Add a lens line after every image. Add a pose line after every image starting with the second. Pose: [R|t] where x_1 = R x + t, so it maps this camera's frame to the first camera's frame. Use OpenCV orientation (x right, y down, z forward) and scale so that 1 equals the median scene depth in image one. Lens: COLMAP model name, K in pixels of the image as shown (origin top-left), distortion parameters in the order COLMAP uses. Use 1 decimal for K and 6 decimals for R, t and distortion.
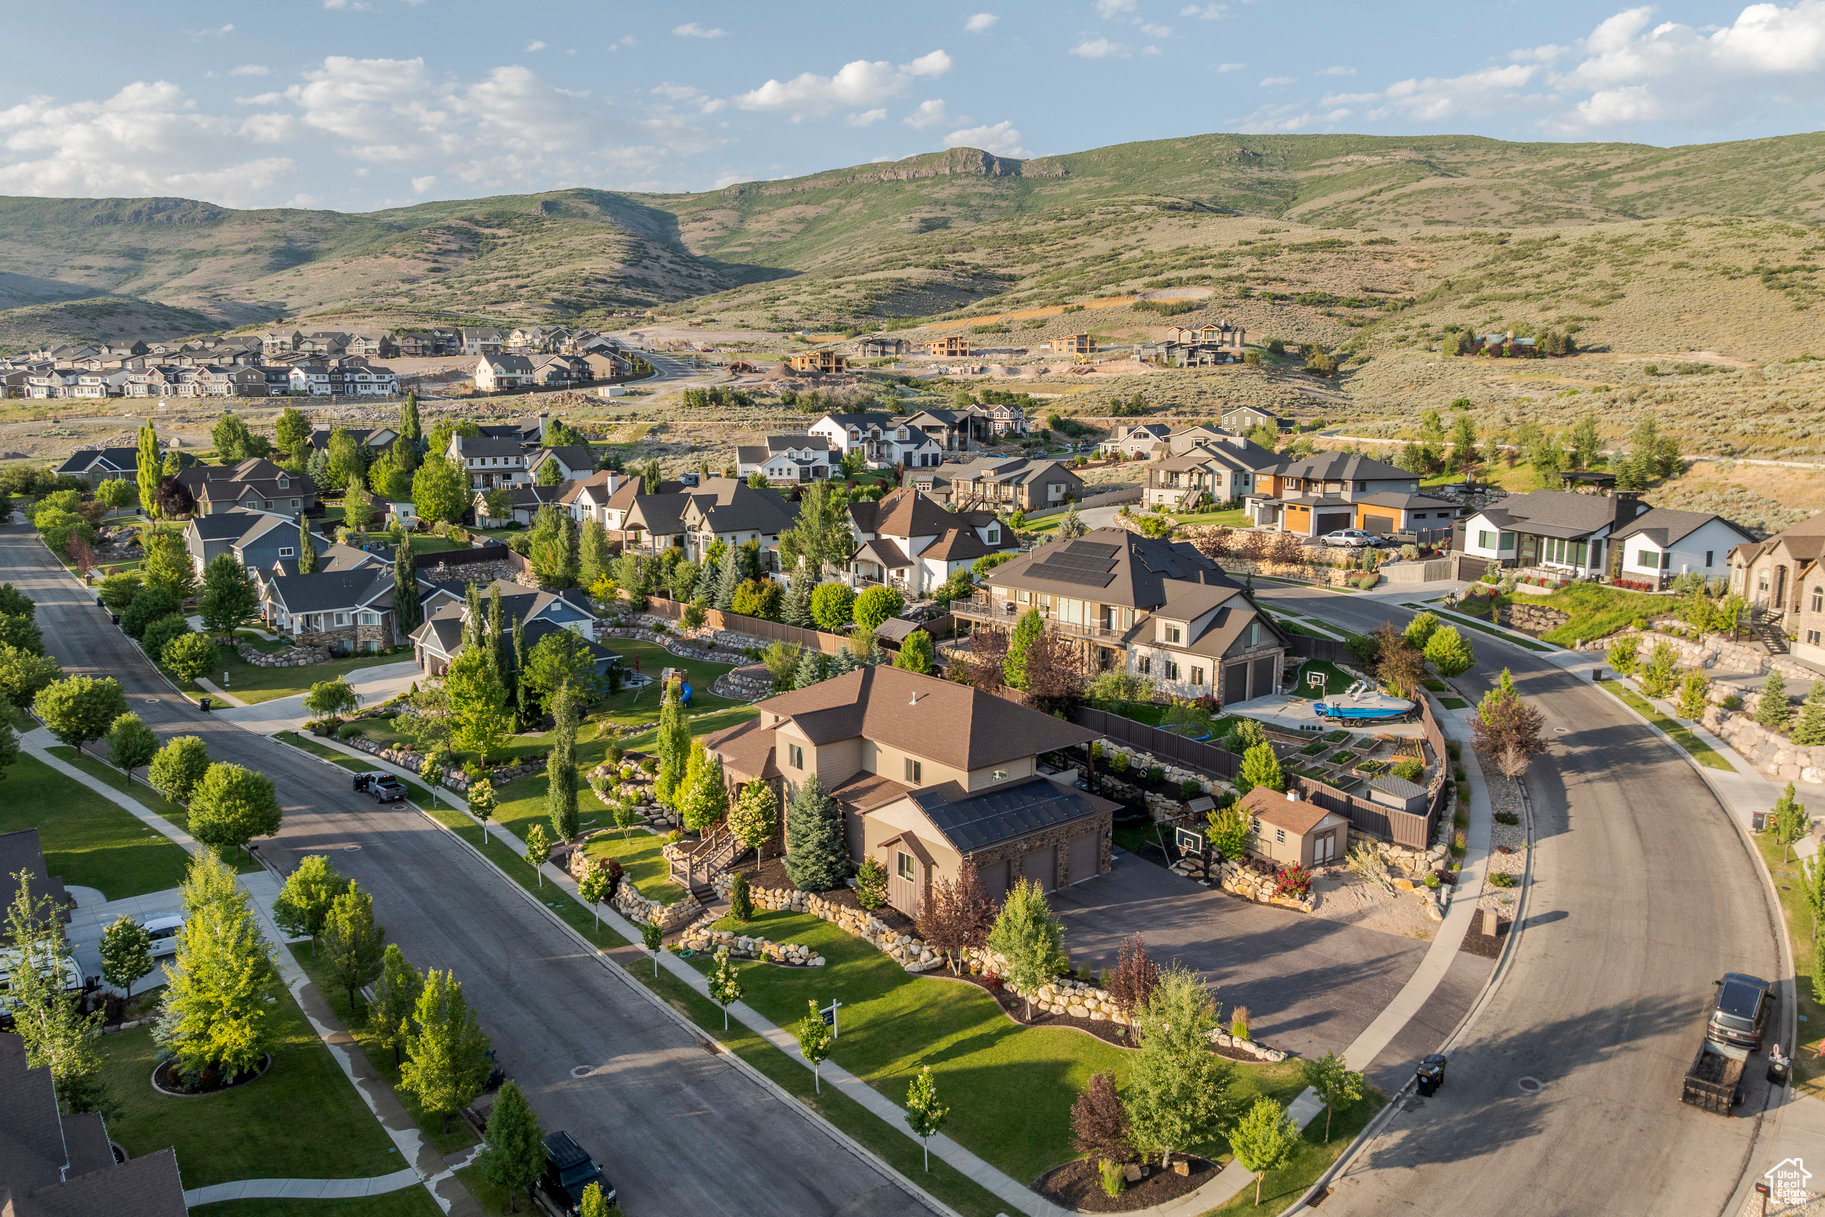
lens RADIAL K [[1287.4, 0, 916.5], [0, 1287.4, 610.8], [0, 0, 1]] dist [-0.041035, -0.006908]
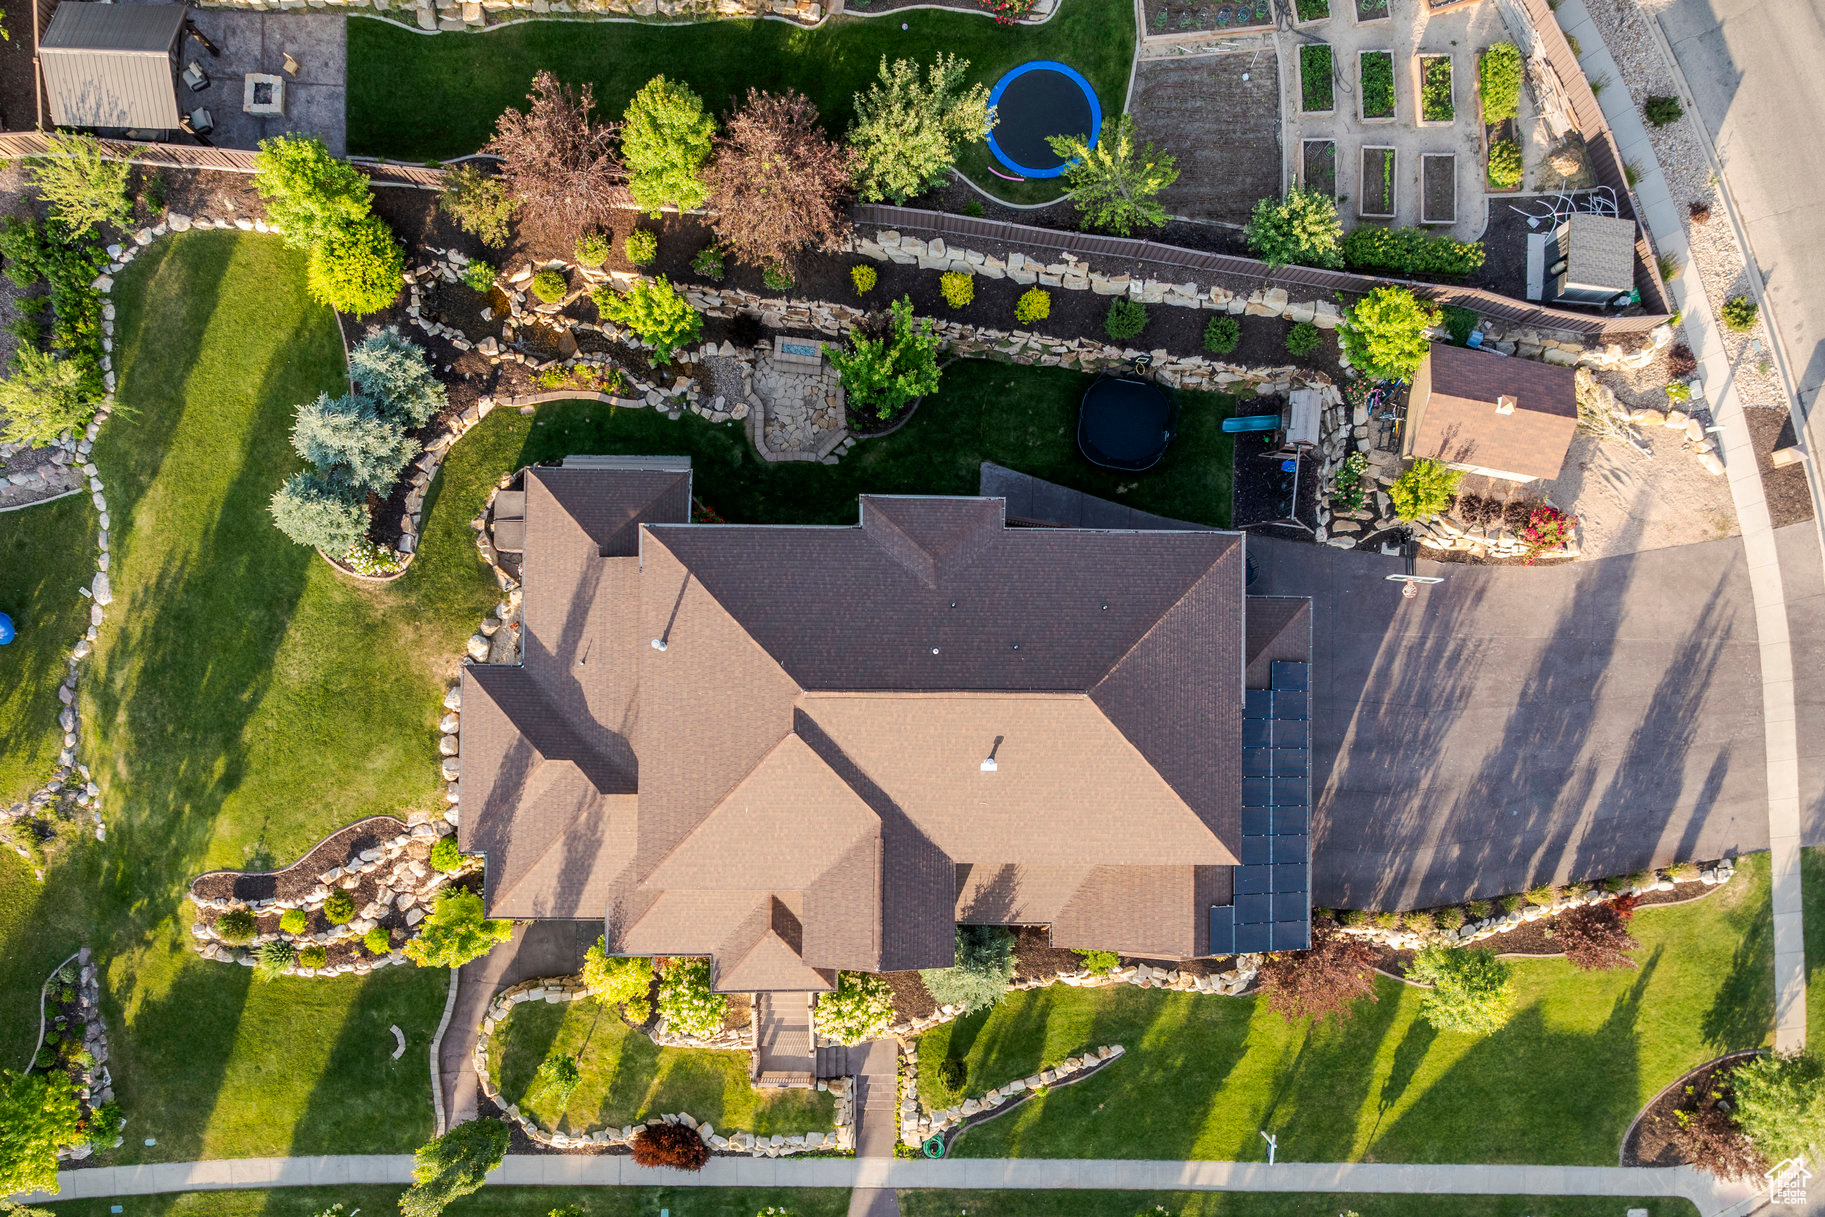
lens RADIAL K [[1285.8, 0, 916.5], [0, 1285.8, 612.1], [0, 0, 1]] dist [-0.033457, -0.011504]
pose [[0.643060, -0.764825, 0.038949, 0.005227], [0.117323, 0.148649, 0.981906, -0.181780], [-0.756776, -0.626855, 0.185322, 0.403394]]
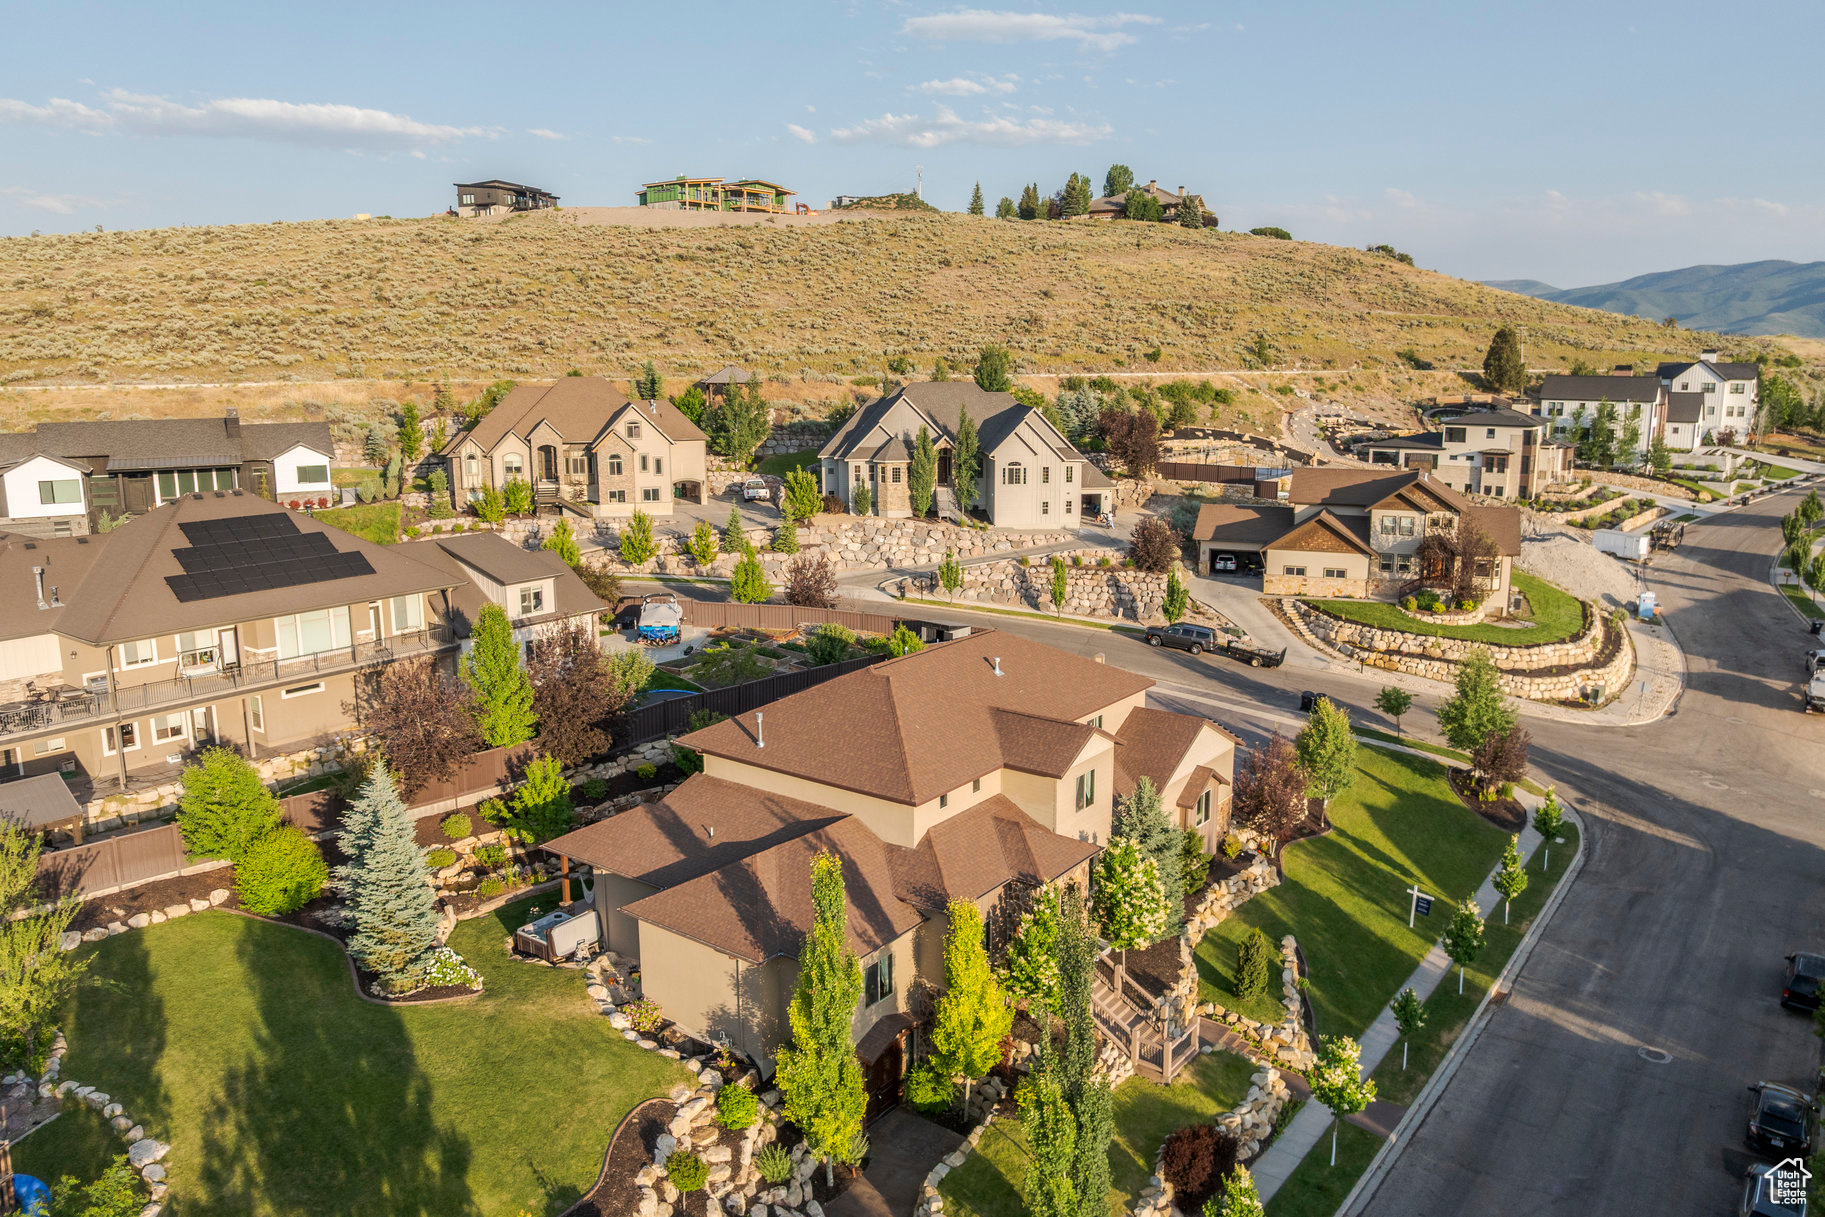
lens RADIAL K [[1285.8, 0, 916.5], [0, 1285.8, 612.1], [0, 0, 1]] dist [-0.033457, -0.011504]
pose [[-0.235025, -0.189136, 0.953410, -0.271601], [0.165053, 0.958874, 0.230907, -0.053961], [-0.957873, 0.211632, -0.194142, 0.486586]]
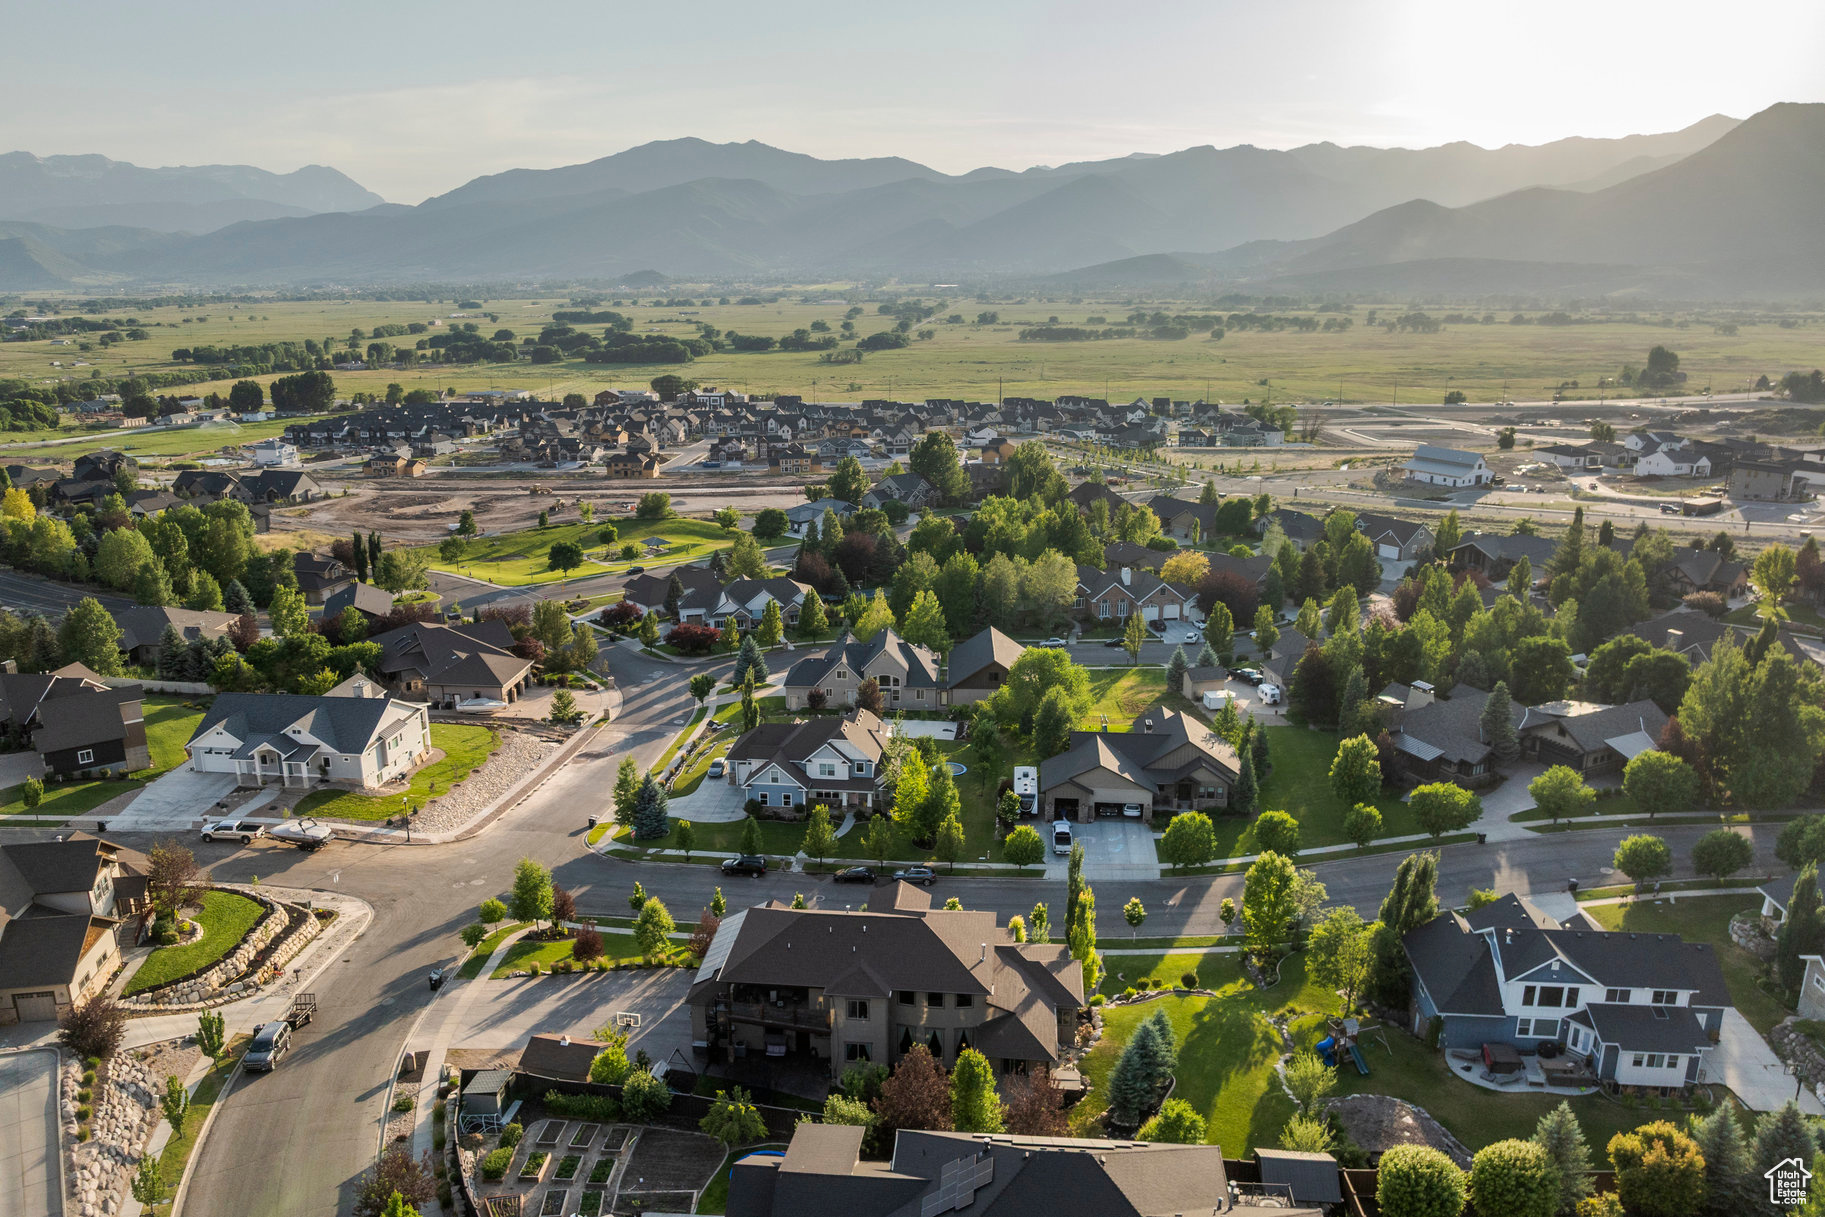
lens RADIAL K [[1285.8, 0, 916.5], [0, 1285.8, 612.1], [0, 0, 1]] dist [-0.033457, -0.011504]
pose [[-0.701435, 0.188723, -0.687294, 0.322748], [-0.118402, 0.920053, 0.373474, -0.284416], [0.702830, 0.343345, -0.623012, 0.719885]]
